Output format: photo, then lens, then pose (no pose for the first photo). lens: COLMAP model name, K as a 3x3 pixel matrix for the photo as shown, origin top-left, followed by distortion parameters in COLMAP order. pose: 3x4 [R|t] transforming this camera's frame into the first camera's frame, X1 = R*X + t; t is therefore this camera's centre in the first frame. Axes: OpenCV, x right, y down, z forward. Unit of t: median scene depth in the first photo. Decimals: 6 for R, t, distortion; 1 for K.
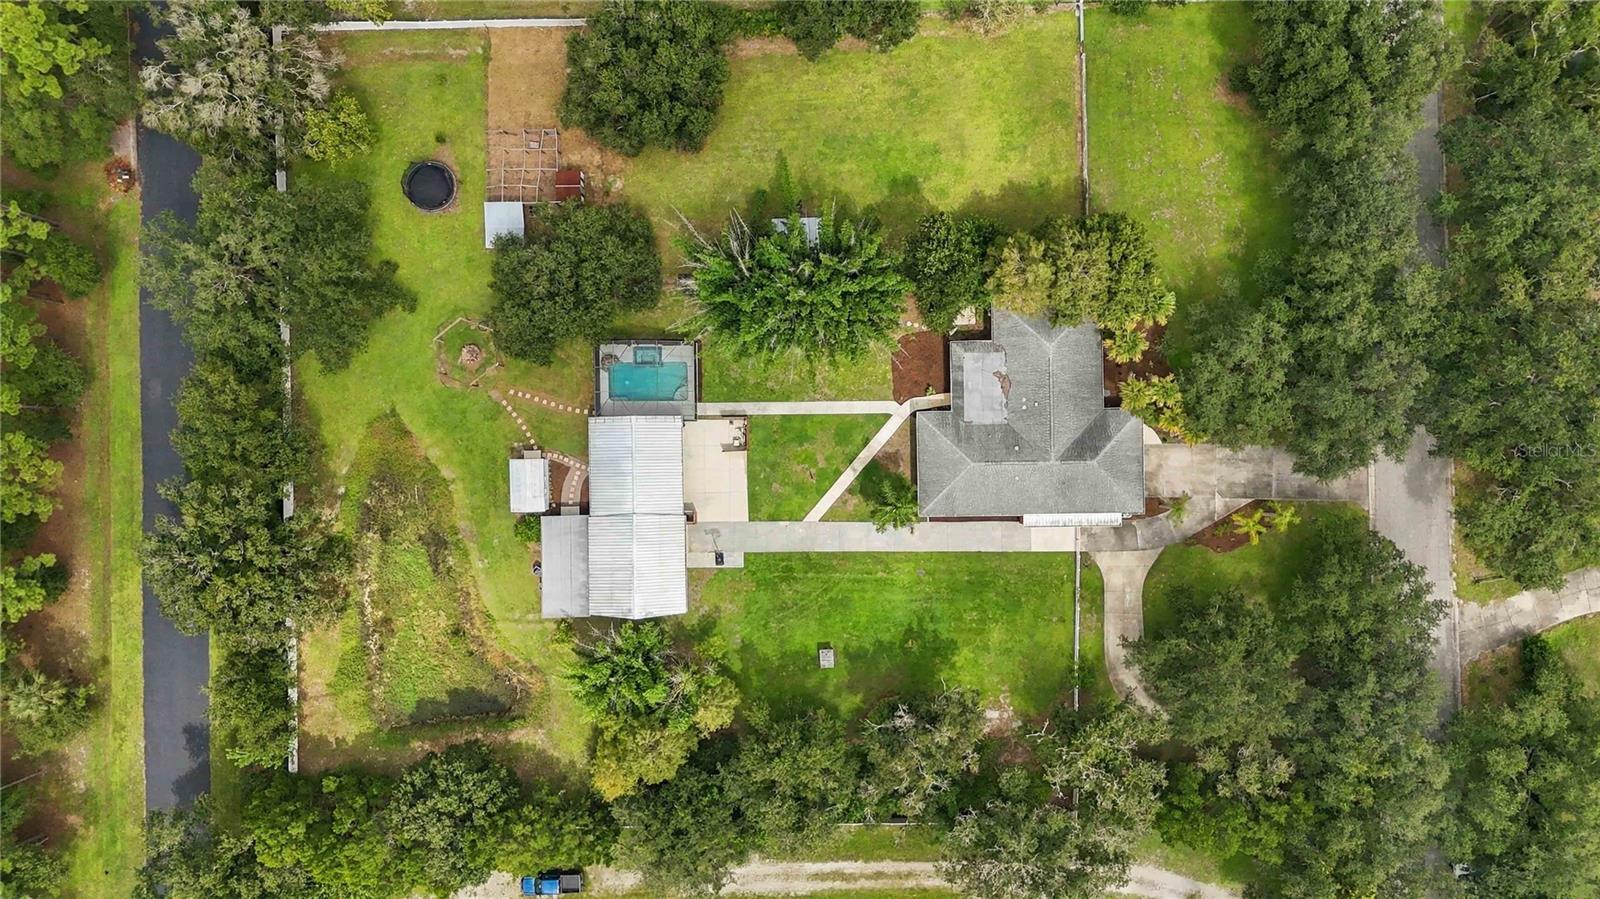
lens RADIAL K [[1182.2, 0, 803.5], [0, 1182.2, 447.4], [0, 0, 1]] dist [0.071539, -0.076918]
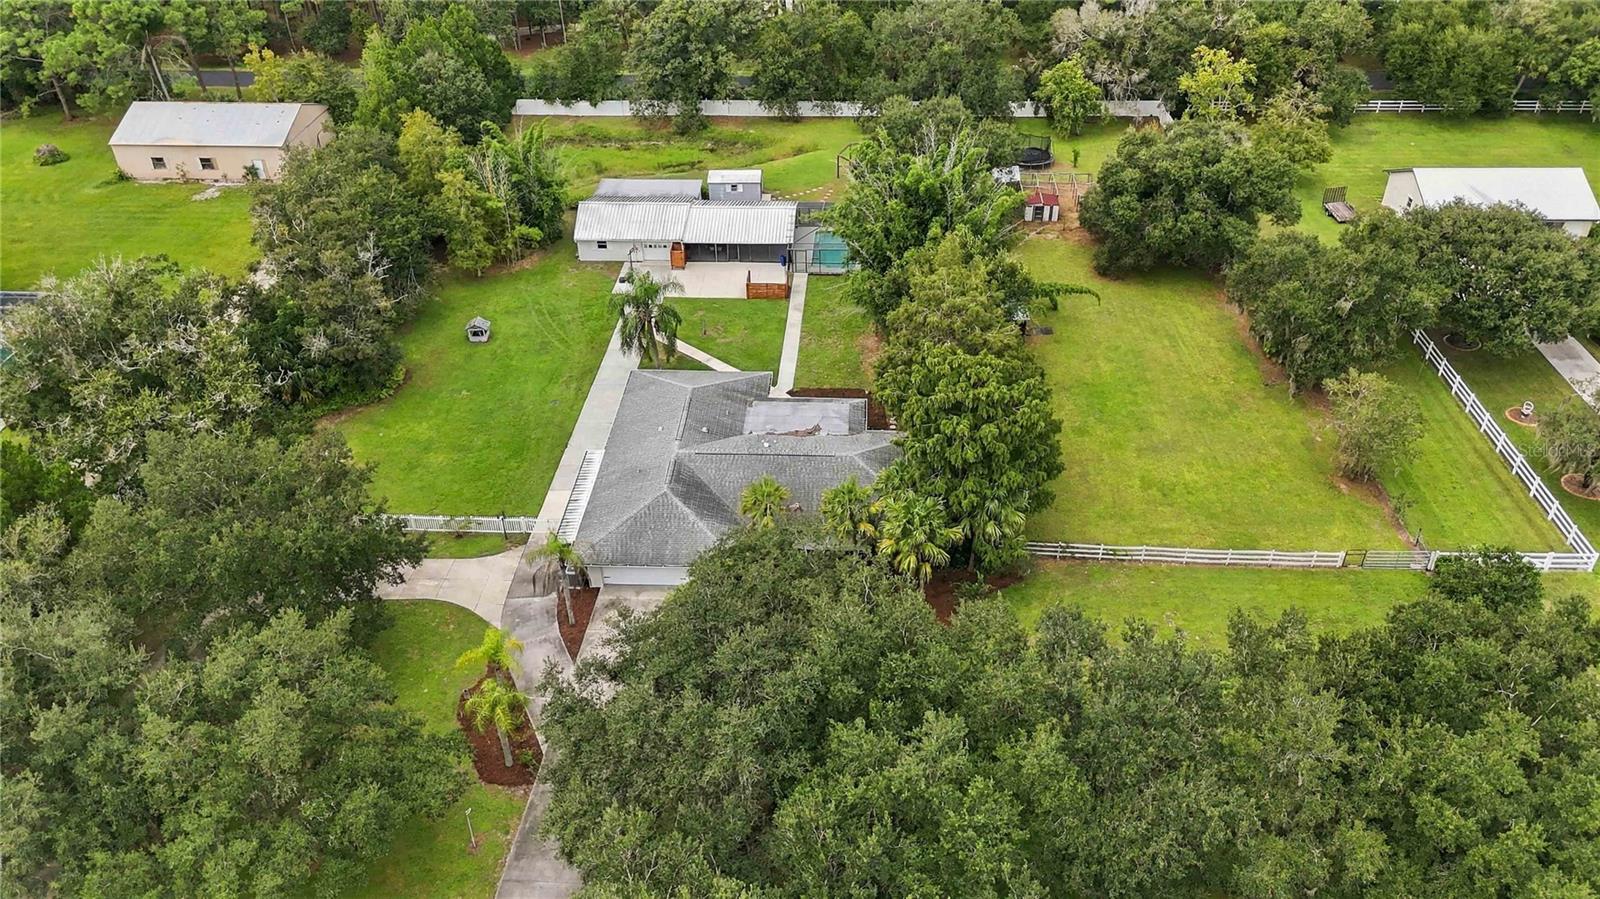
lens RADIAL K [[1182.2, 0, 803.5], [0, 1182.2, 447.4], [0, 0, 1]] dist [0.071539, -0.076918]
pose [[-0.069930, 0.586917, -0.806621, 0.737325], [-0.997399, -0.026999, 0.066825, -0.102367], [0.017443, 0.809196, 0.587279, 0.626280]]
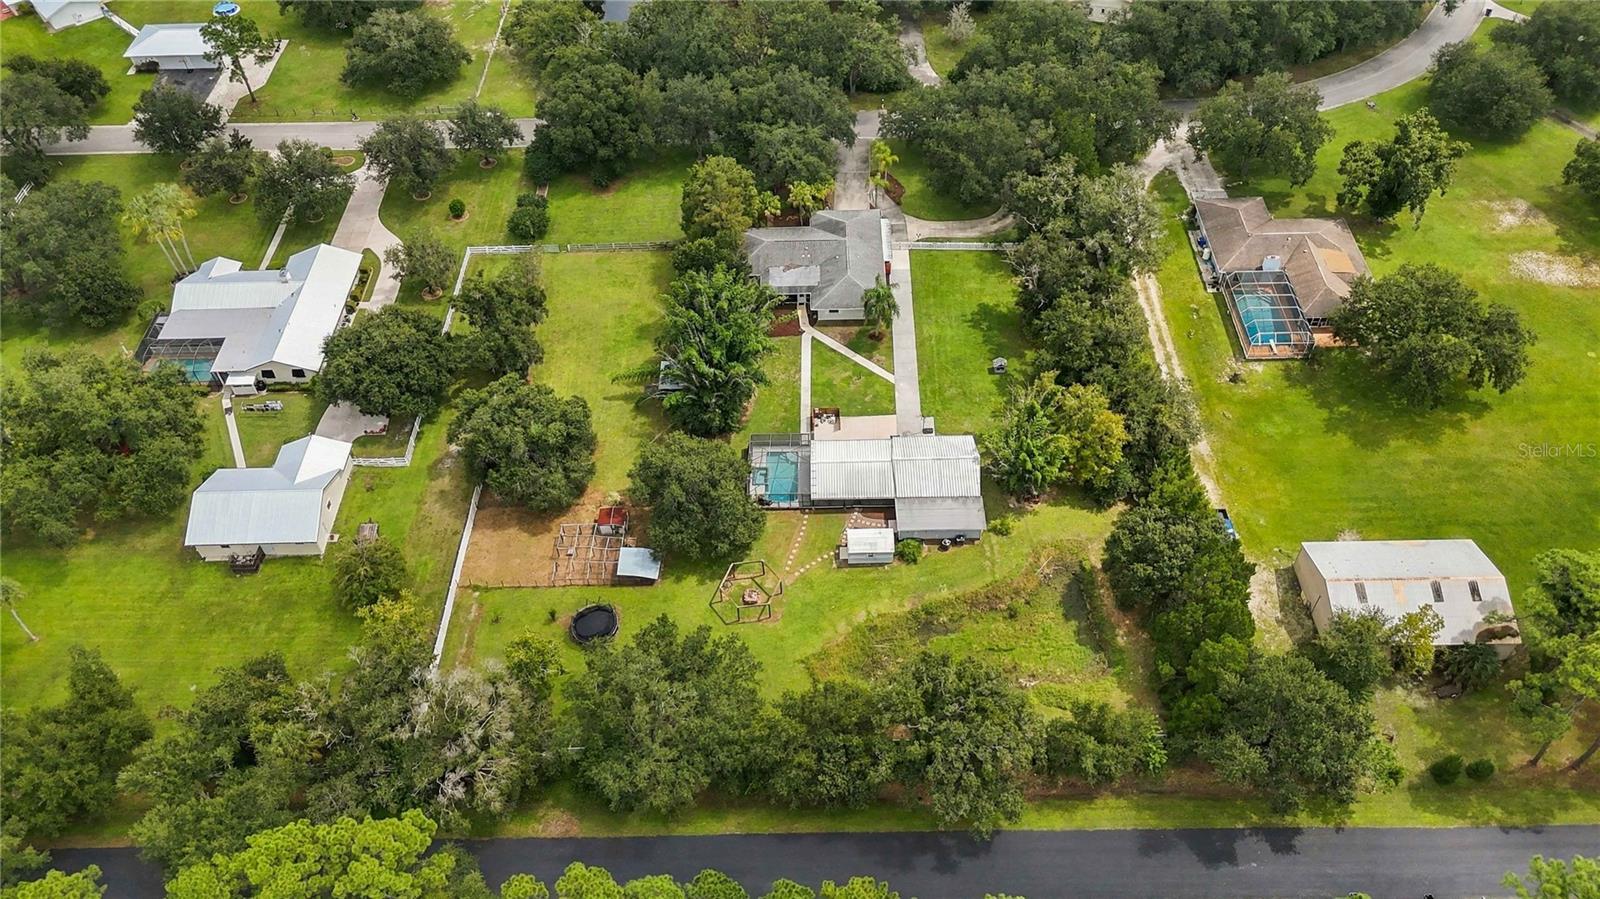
lens RADIAL K [[1182.2, 0, 803.5], [0, 1182.2, 447.4], [0, 0, 1]] dist [0.071539, -0.076918]
pose [[0.018061, -0.721510, 0.692169, -0.992873], [0.999593, -0.002251, -0.028429, 0.000378], [0.022069, 0.692401, 0.721175, 0.131213]]
